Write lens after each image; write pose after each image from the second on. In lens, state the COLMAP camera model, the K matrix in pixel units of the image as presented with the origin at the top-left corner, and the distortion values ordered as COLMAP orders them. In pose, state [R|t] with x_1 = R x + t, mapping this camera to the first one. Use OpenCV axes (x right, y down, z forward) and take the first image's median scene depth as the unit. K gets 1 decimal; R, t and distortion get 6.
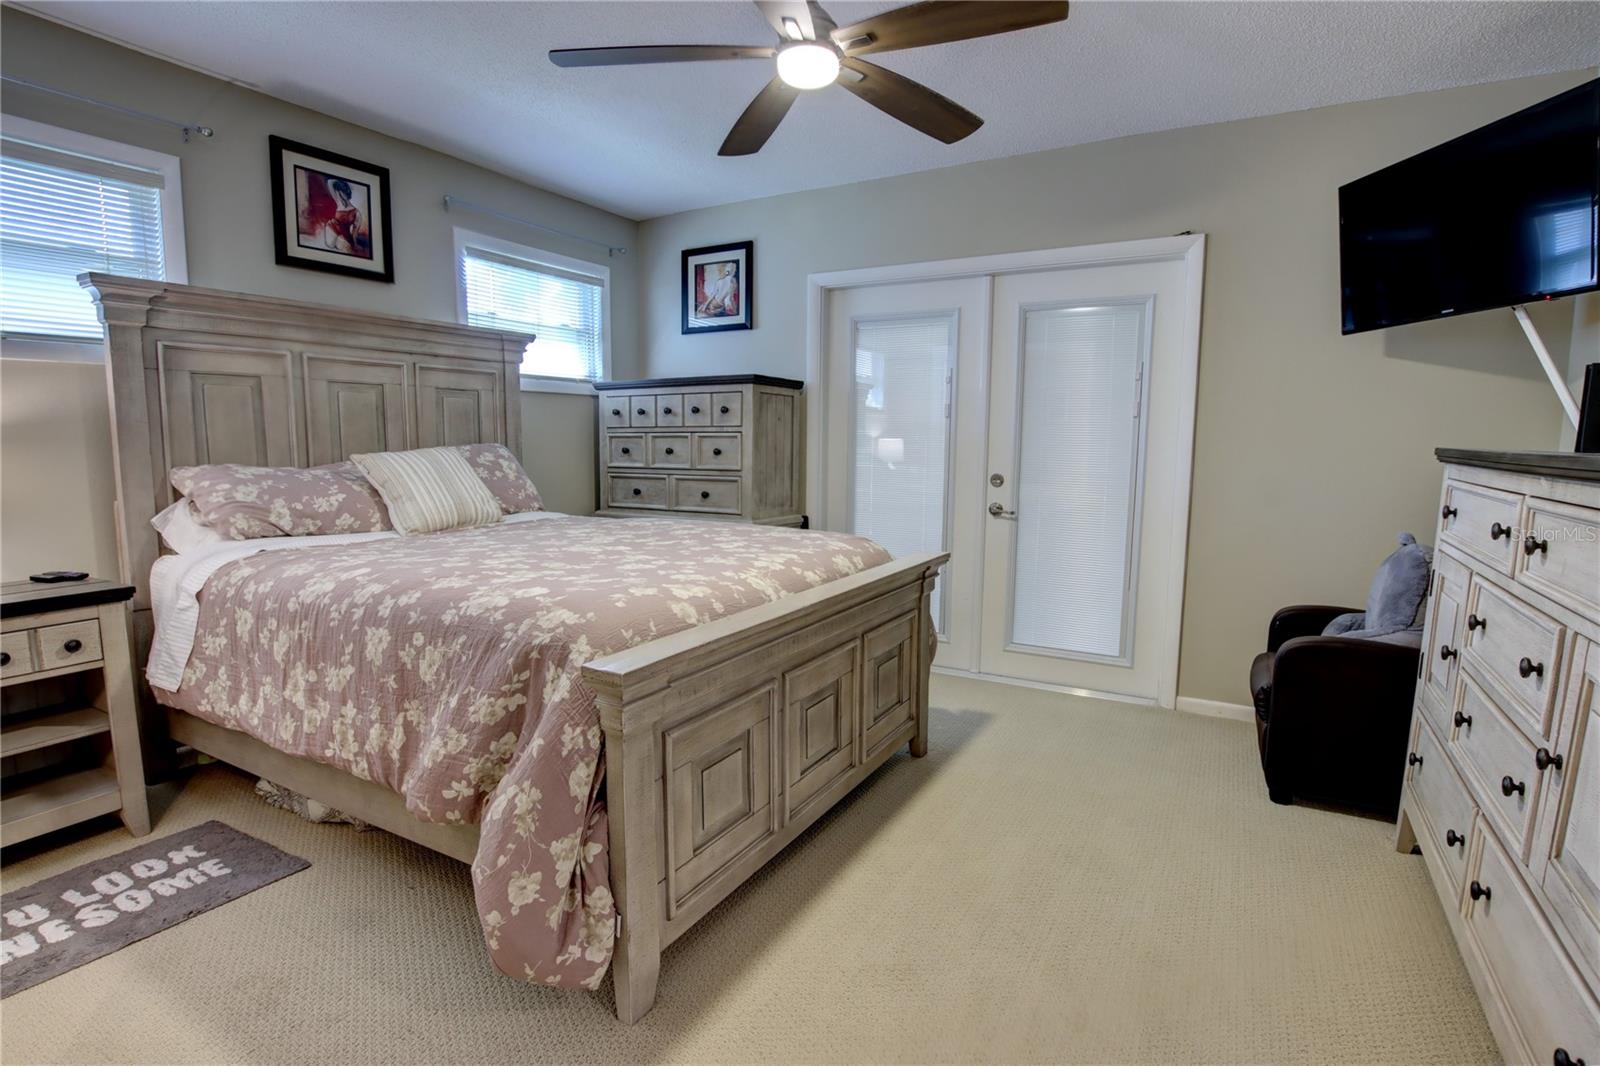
lens RADIAL K [[721.6, 0, 800.0], [0, 721.6, 533.0], [0, 0, 1]] dist [-0.035368, -0.000329]
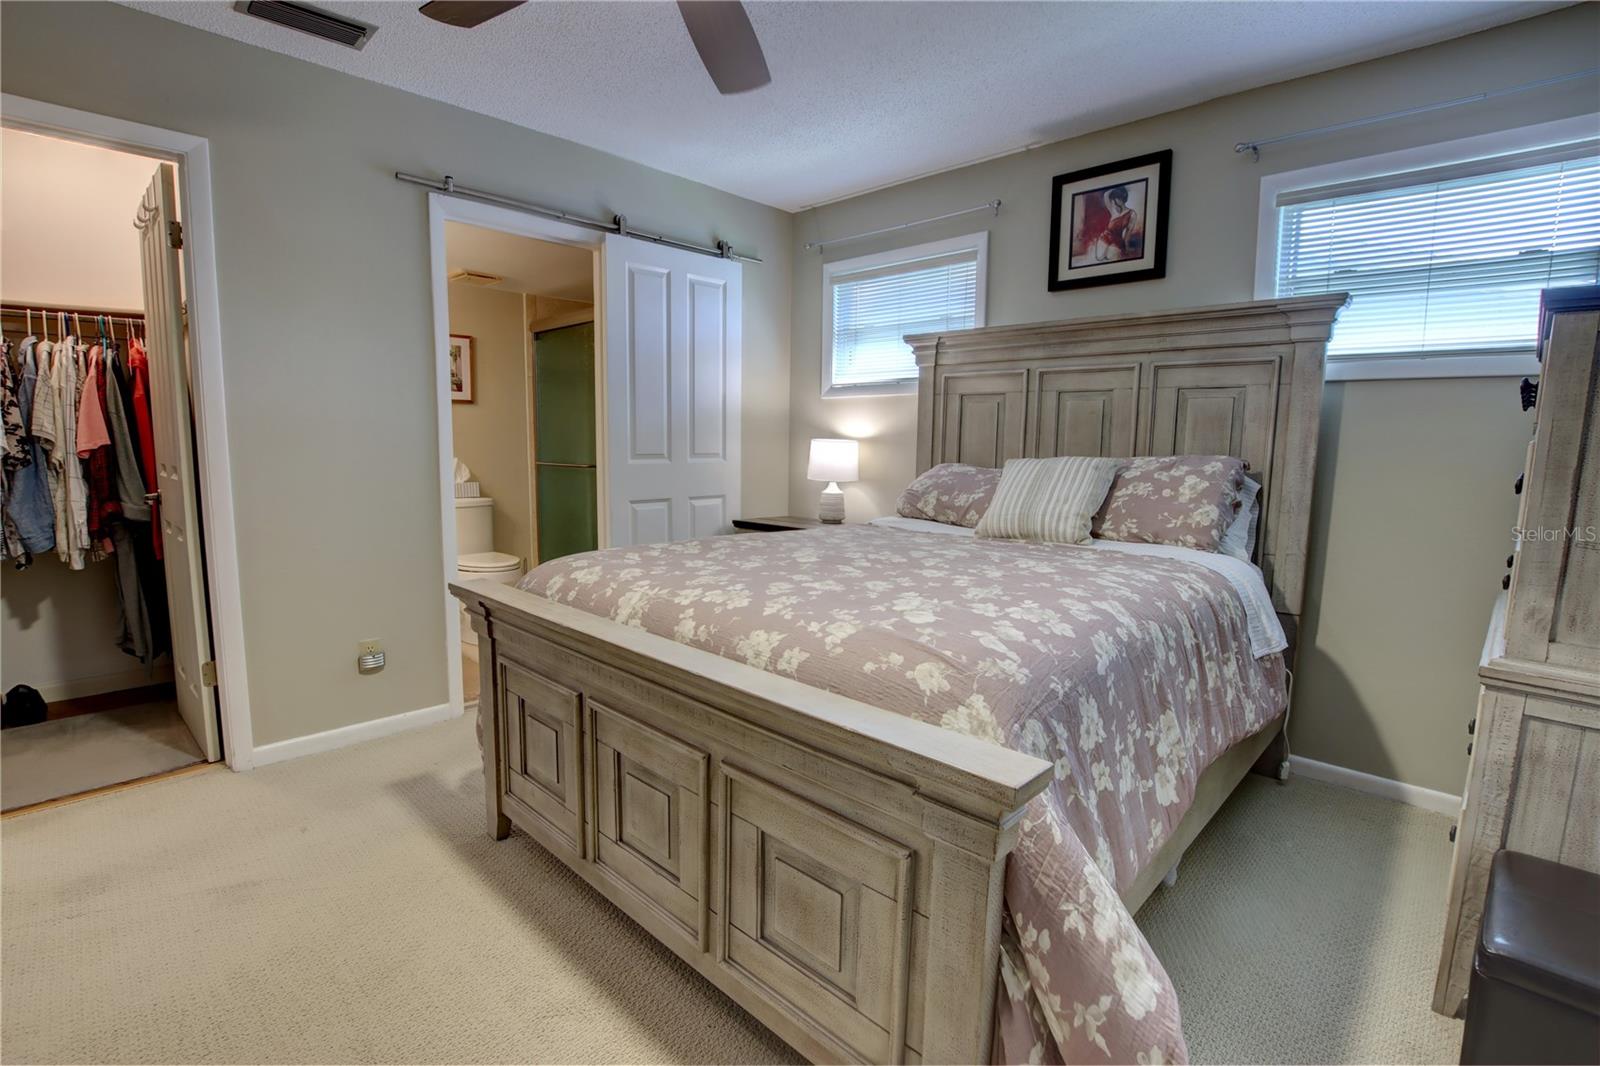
lens RADIAL K [[721.6, 0, 800.0], [0, 721.6, 533.0], [0, 0, 1]] dist [-0.035368, -0.000329]
pose [[-0.196084, 0.120188, -0.973194, 0.492466], [-0.139118, 0.979012, 0.148936, -0.113878], [0.970668, 0.164593, -0.175248, 0.853619]]
